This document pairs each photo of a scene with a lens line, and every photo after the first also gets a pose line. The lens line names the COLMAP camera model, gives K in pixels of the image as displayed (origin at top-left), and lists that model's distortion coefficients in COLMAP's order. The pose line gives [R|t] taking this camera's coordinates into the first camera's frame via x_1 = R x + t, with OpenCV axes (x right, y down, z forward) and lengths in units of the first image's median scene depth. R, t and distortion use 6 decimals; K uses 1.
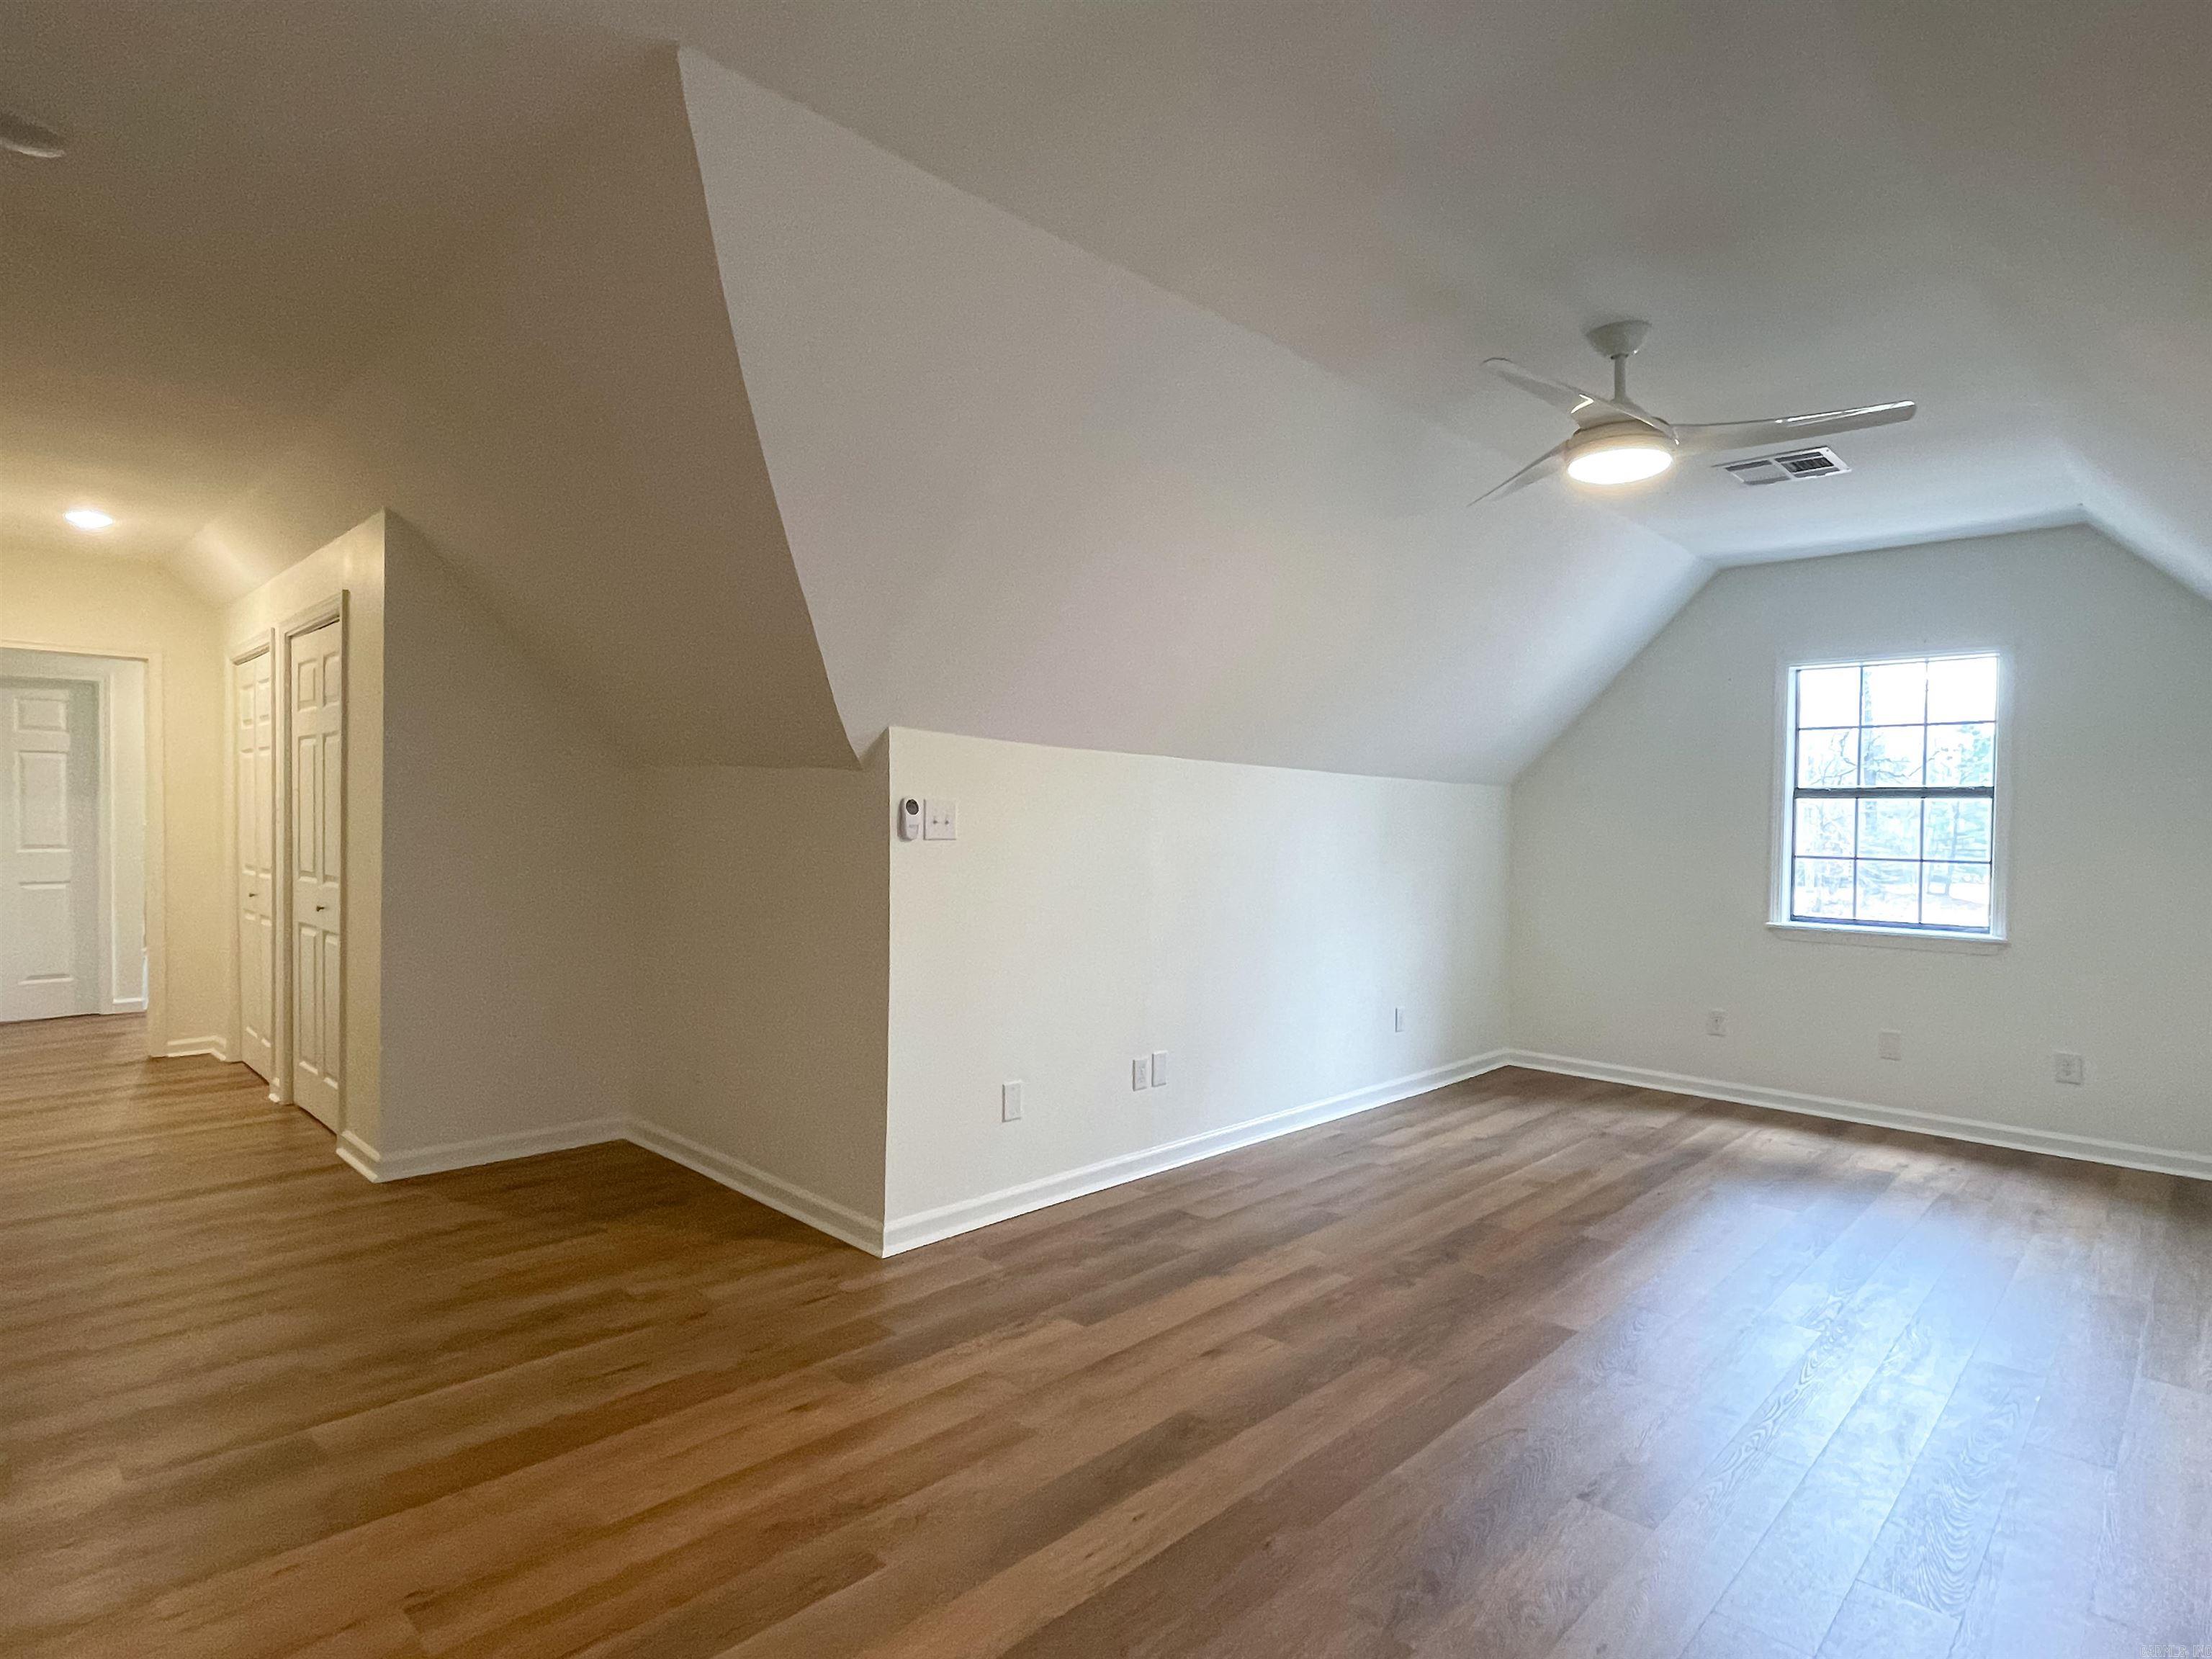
lens RADIAL K [[1198.6, 0, 1102.5], [0, 1198.6, 840.7], [0, 0, 1]] dist [0.001178, 0.001423]
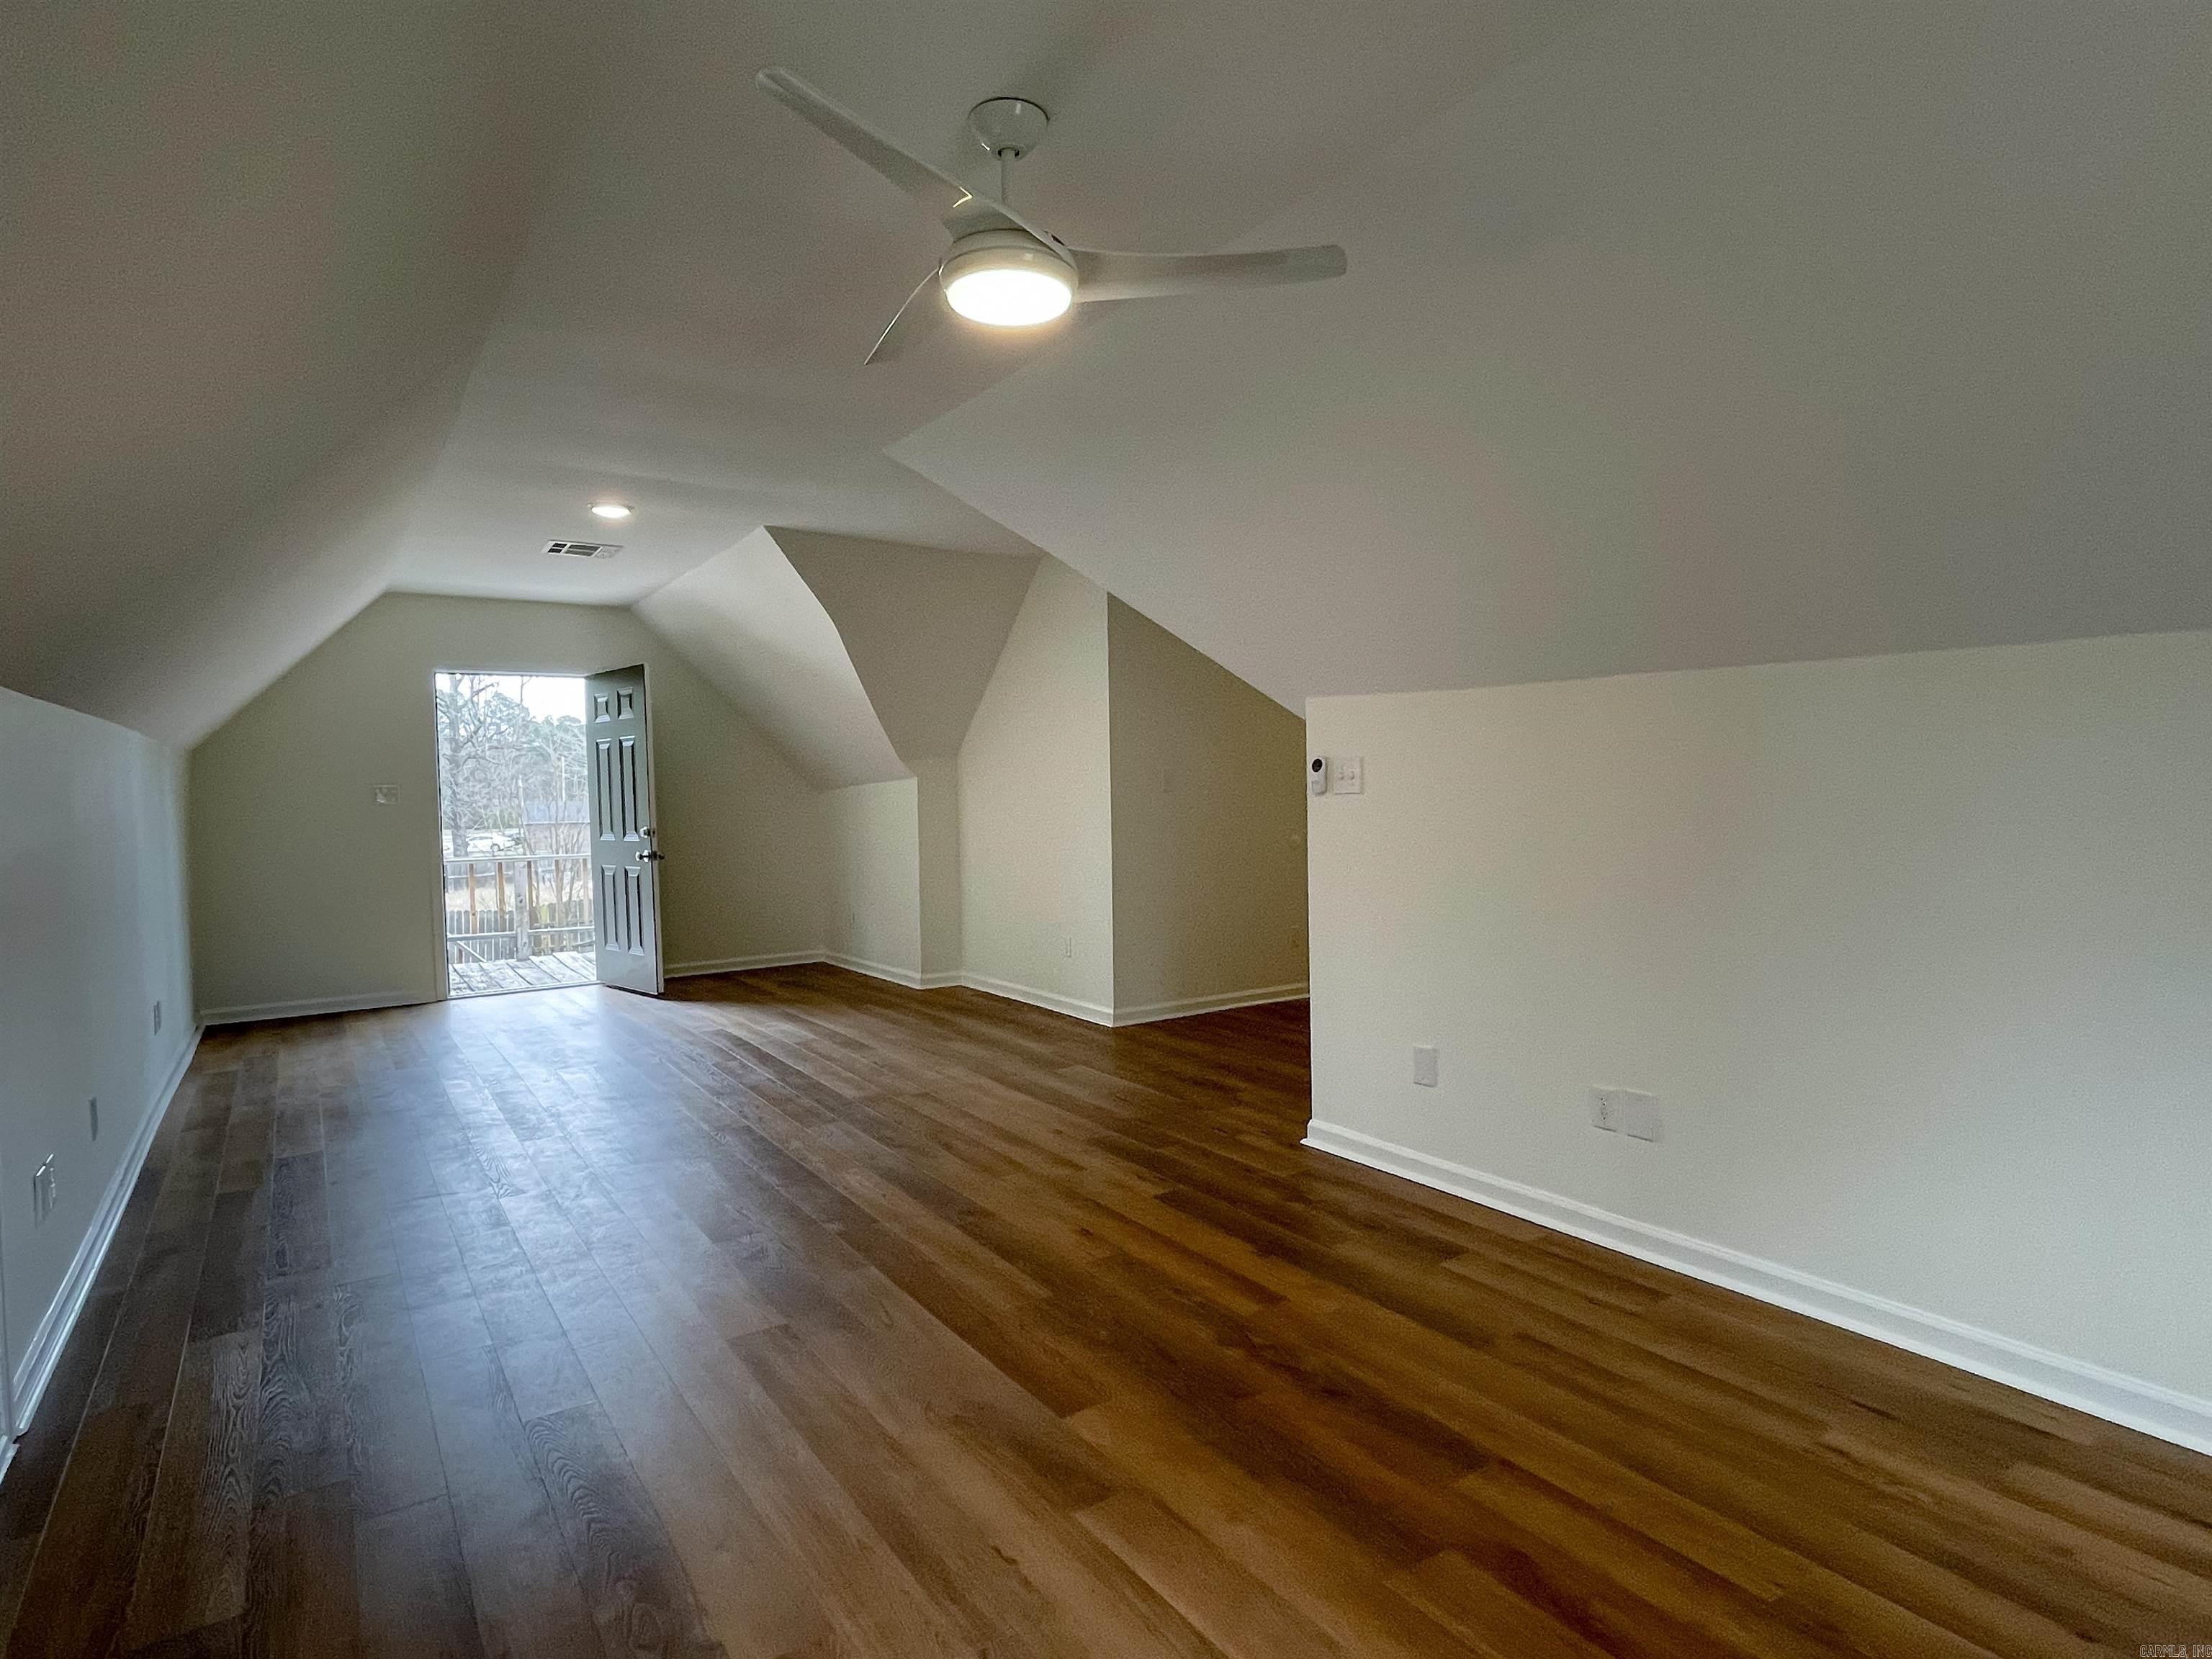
lens RADIAL K [[1198.6, 0, 1102.5], [0, 1198.6, 840.7], [0, 0, 1]] dist [0.001178, 0.001423]
pose [[-0.205837, 0.036134, -0.977919, 0.863174], [-0.003464, 0.999285, 0.037653, 0.001171], [0.978580, 0.011138, -0.205565, 0.888503]]
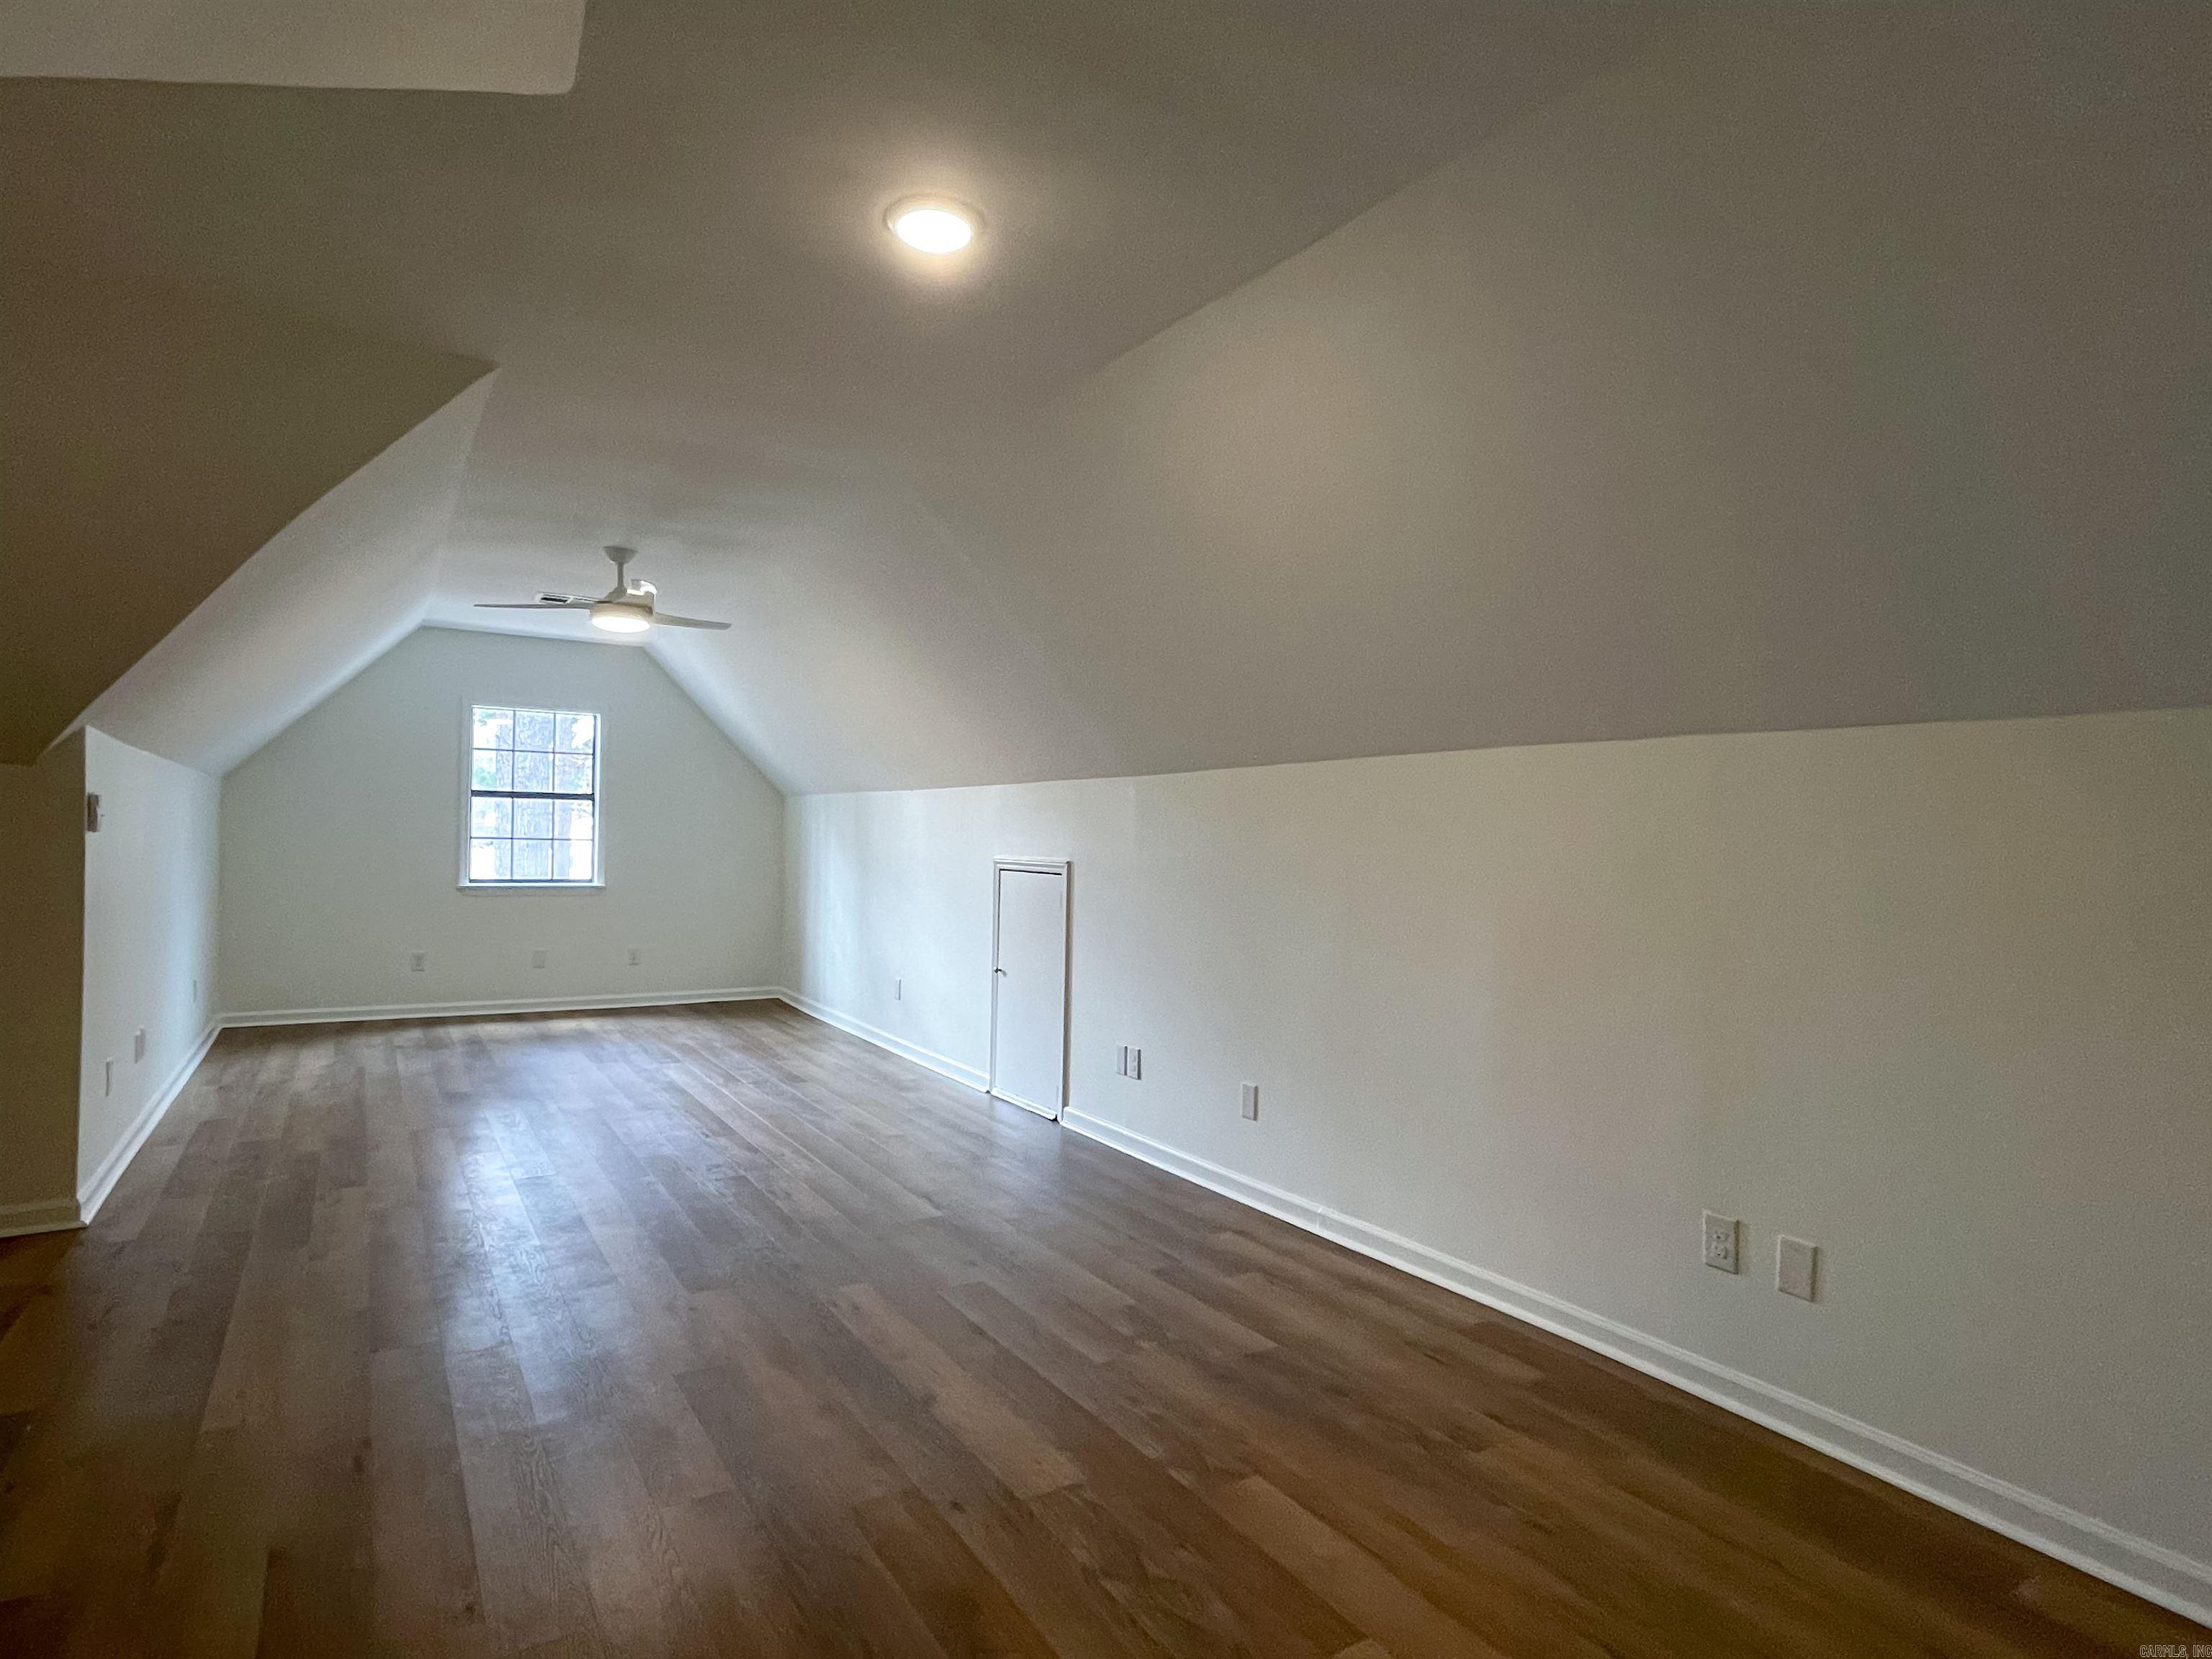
lens RADIAL K [[1198.6, 0, 1102.5], [0, 1198.6, 840.7], [0, 0, 1]] dist [0.001178, 0.001423]
pose [[0.249844, -0.016646, 0.968143, -0.834705], [0.000412, 0.999854, 0.017085, -0.010901], [-0.968286, -0.003869, 0.249815, -0.119809]]
